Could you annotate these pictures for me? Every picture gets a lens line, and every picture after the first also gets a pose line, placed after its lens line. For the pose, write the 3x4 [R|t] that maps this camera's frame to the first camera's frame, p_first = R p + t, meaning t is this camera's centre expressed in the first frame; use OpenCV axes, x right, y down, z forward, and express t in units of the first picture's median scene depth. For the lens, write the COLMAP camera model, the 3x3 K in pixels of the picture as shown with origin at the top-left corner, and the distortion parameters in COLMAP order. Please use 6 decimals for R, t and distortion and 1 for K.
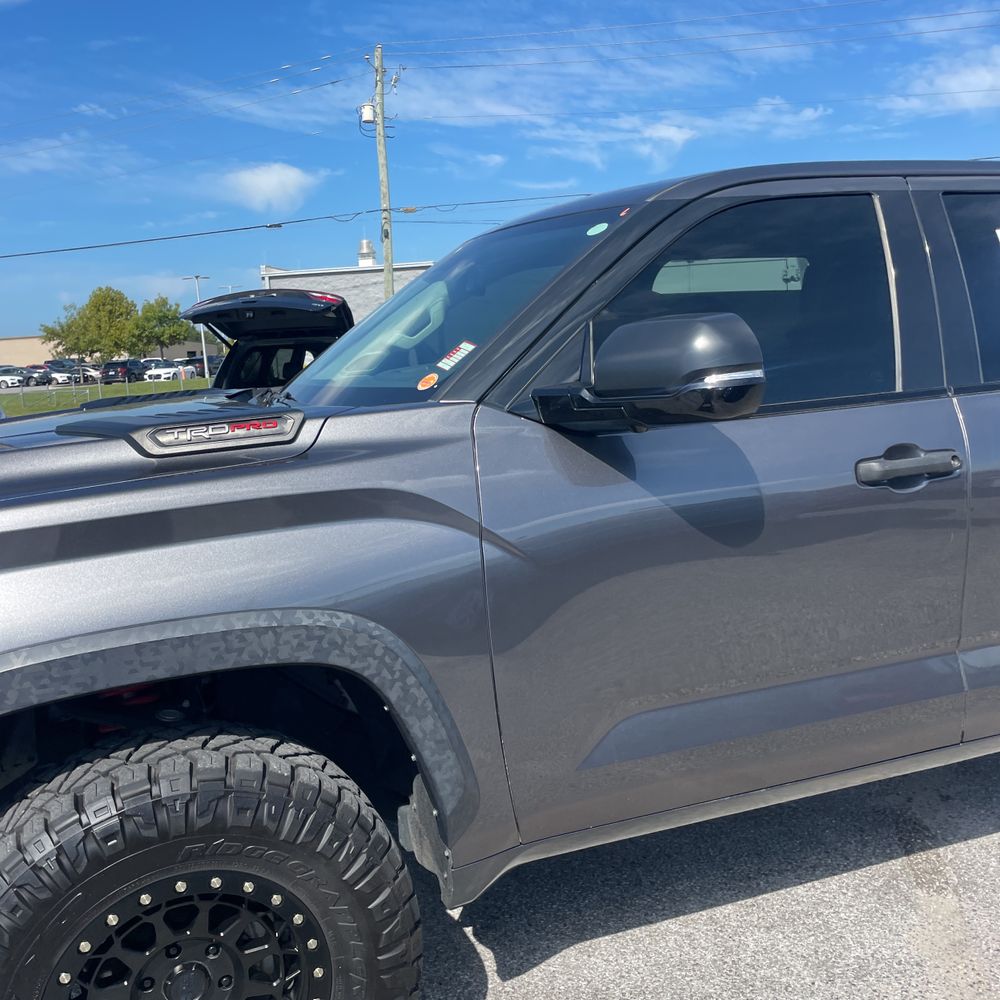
lens RADIAL K [[1024.5, 0, 485.0], [0, 1024.5, 498.2], [0, 0, 1]] dist [0.107612, -0.132562]
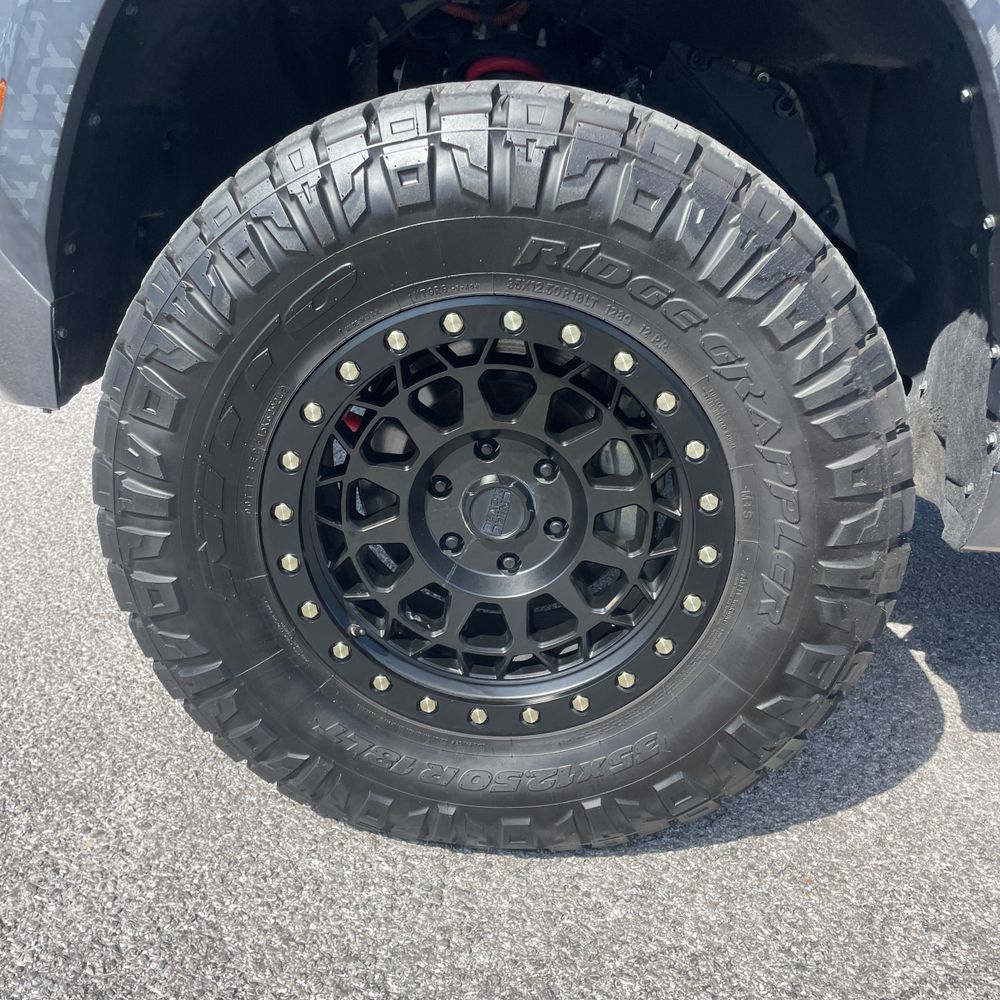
lens RADIAL K [[1024.5, 0, 485.0], [0, 1024.5, 498.2], [0, 0, 1]] dist [0.107612, -0.132562]
pose [[0.896630, 0.258095, -0.359781, -0.076919], [-0.180753, 0.955114, 0.234702, 0.326122], [0.404207, -0.145410, 0.903035, 0.460872]]
